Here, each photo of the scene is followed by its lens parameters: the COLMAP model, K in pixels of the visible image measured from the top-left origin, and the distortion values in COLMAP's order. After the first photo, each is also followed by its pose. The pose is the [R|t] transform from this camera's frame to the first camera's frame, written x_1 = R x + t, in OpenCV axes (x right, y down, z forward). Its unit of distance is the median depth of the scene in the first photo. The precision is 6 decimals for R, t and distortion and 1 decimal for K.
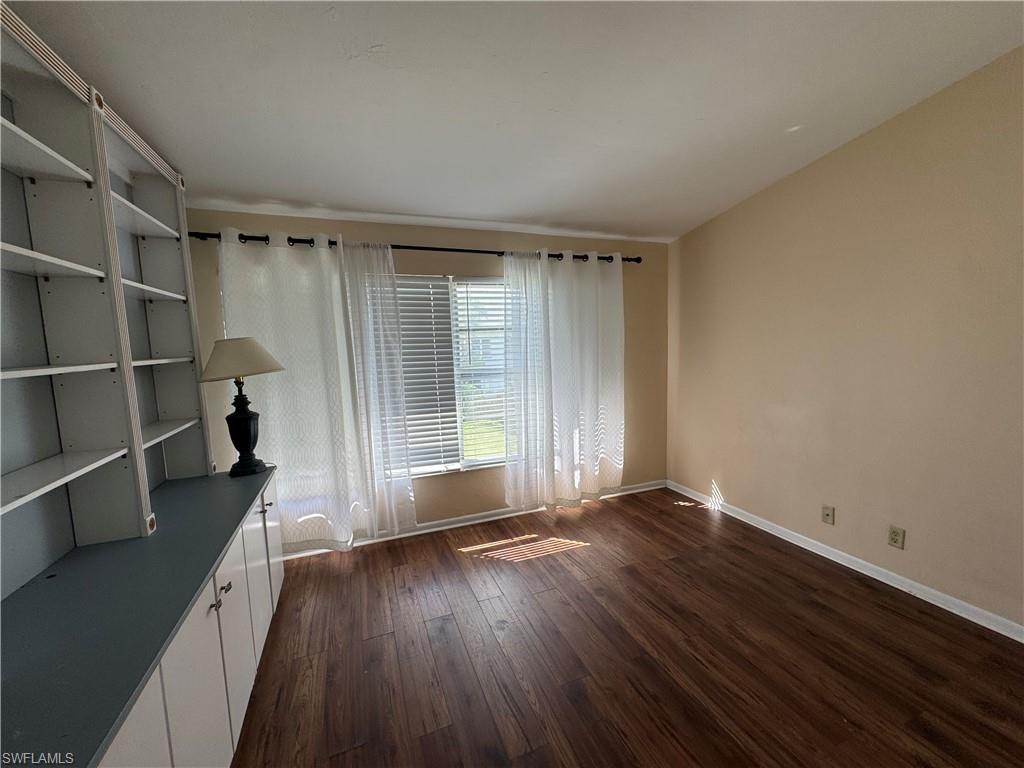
lens RADIAL K [[409.3, 0, 512.0], [0, 409.3, 384.0], [0, 0, 1]] dist [-0.000915, -0.000074]
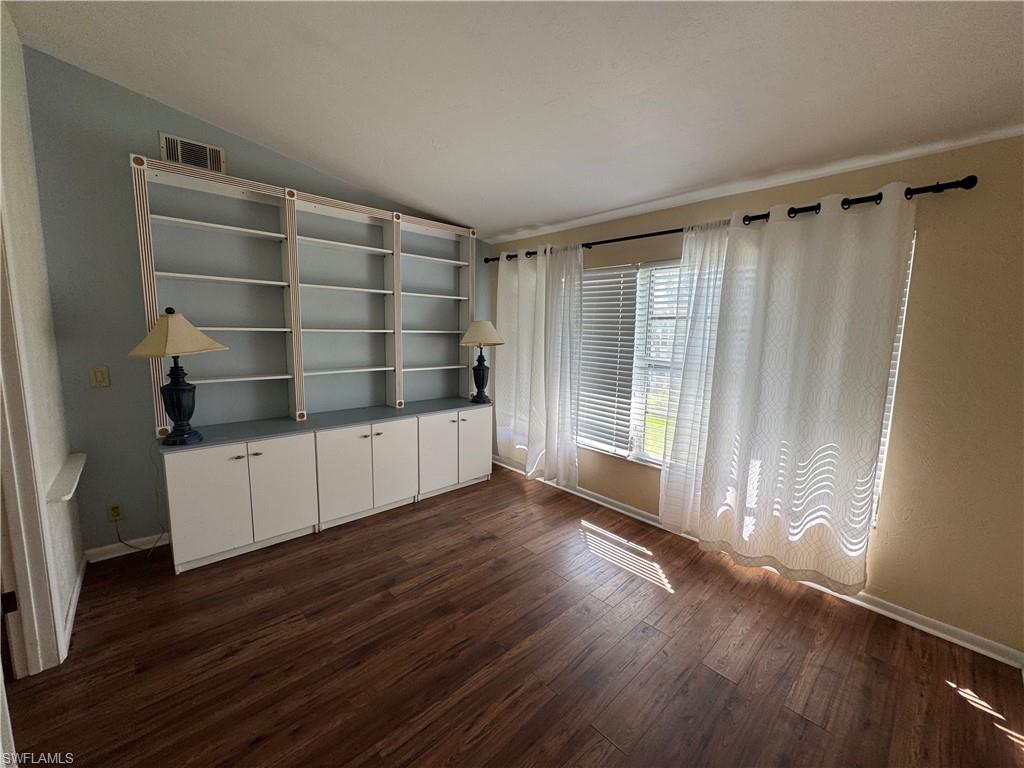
lens RADIAL K [[411.7, 0, 512.0], [0, 411.7, 384.0], [0, 0, 1]] dist [-0.002327, 0.000573]
pose [[0.360125, 0.161800, -0.918766, 0.708233], [-0.126245, 0.984238, 0.123847, -0.061489], [0.924322, 0.071389, 0.374875, 0.367287]]
